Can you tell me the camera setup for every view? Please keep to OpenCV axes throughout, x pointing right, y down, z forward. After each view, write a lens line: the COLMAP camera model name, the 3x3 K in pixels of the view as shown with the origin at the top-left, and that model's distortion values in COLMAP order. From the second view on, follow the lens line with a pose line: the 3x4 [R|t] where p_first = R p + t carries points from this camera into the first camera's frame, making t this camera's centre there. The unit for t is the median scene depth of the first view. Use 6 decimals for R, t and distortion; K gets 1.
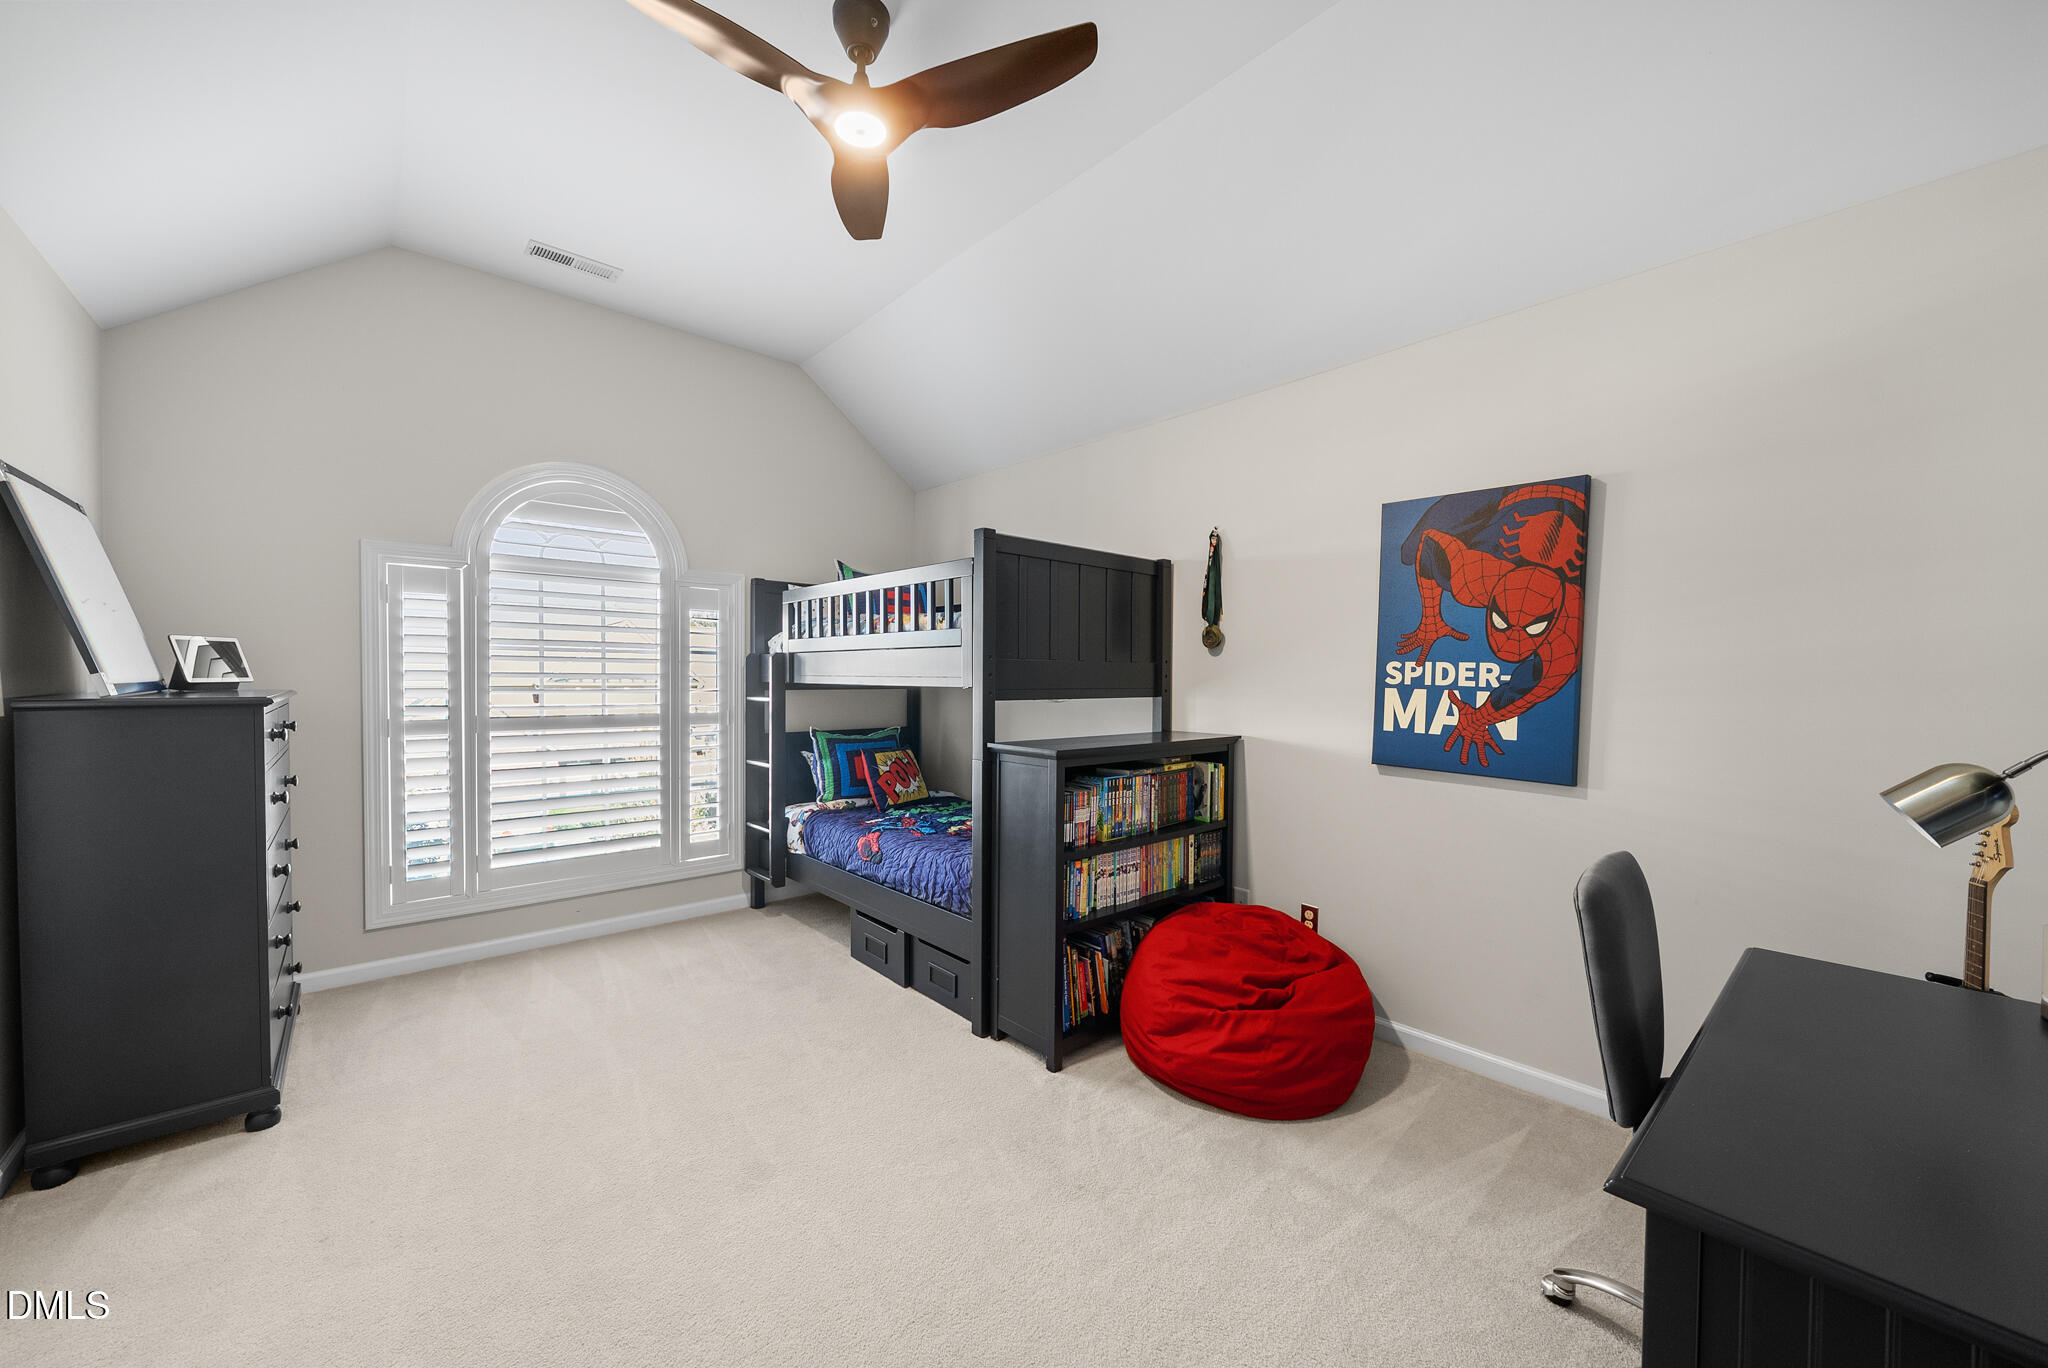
lens RADIAL K [[770.6, 0, 1031.1], [0, 770.6, 691.3], [0, 0, 1]] dist [-0.005504, -0.000182]
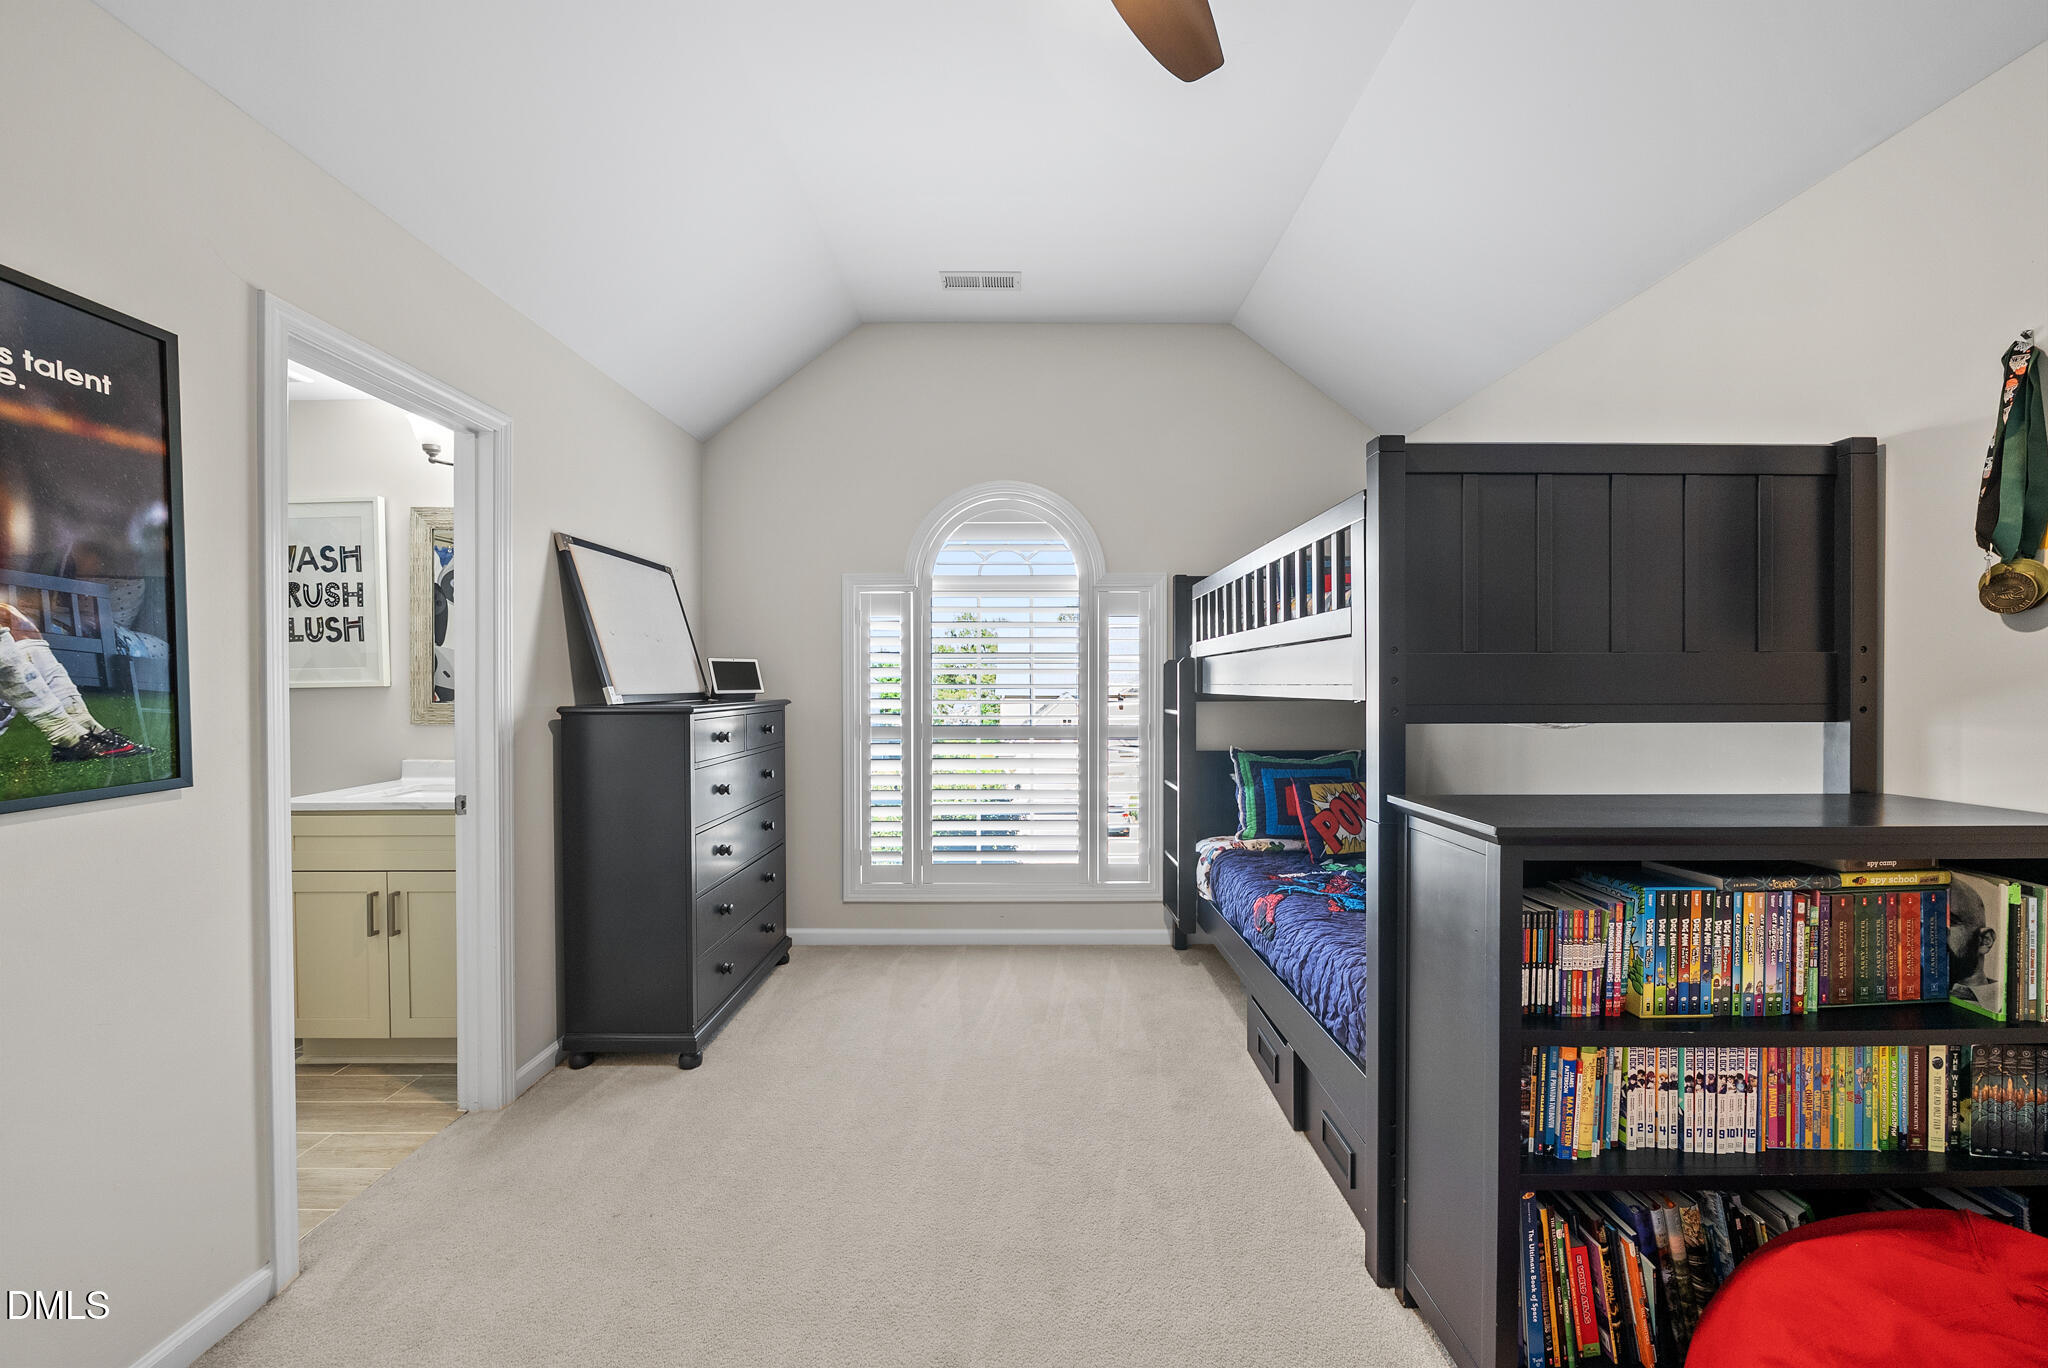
lens RADIAL K [[770.6, 0, 958.2], [0, 770.6, 691.0], [0, 0, 1]] dist [-0.005504, -0.000182]
pose [[0.739809, -0.002583, -0.672812, 0.077134], [-0.005761, 0.999932, -0.010174, -0.004032], [0.672792, 0.011402, 0.739744, 0.264025]]
